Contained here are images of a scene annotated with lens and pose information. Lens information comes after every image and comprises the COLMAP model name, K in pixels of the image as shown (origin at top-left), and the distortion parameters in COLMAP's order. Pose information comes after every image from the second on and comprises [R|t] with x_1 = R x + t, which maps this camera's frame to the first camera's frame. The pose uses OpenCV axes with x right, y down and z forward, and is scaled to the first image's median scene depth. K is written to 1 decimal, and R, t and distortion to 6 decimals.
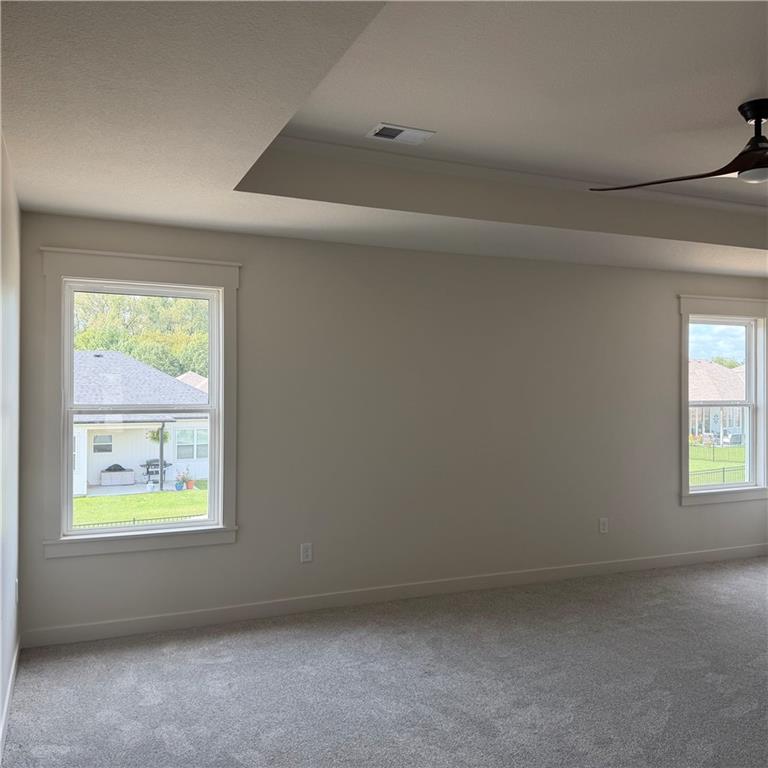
lens RADIAL K [[723.9, 0, 391.7], [0, 723.9, 383.7], [0, 0, 1]] dist [0.019556, -0.025277]
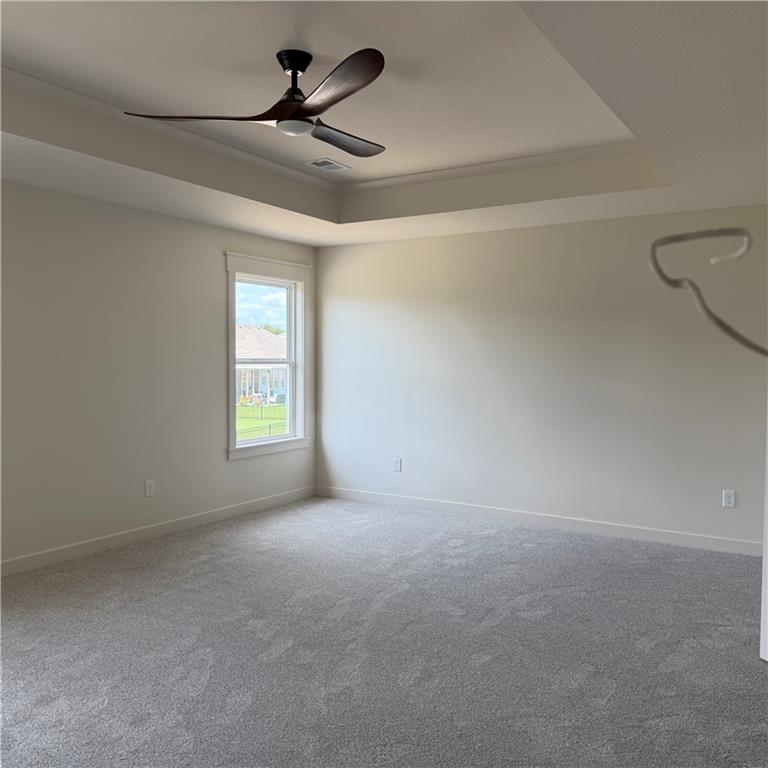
lens RADIAL K [[713.5, 0, 386.7], [0, 713.5, 391.1], [0, 0, 1]] dist [0.109809, -0.191564]
pose [[0.831409, -0.022922, 0.555187, 0.036483], [-0.010427, 0.998329, 0.056833, 0.015519], [-0.555562, -0.053040, 0.829781, 0.062126]]
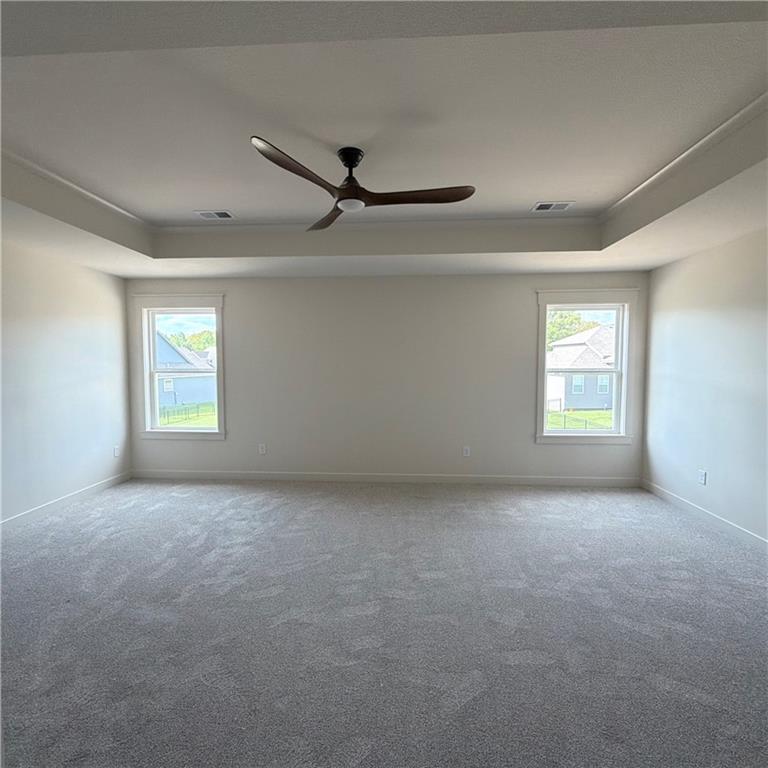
lens RADIAL K [[408.0, 0, 382.0], [0, 408.0, 384.7], [0, 0, 1]] dist [0.000945, -0.000183]
pose [[0.885522, 0.023396, -0.464008, 0.716905], [0.007660, 0.997860, 0.064932, 0.002989], [0.464534, -0.061053, 0.883448, 0.251388]]
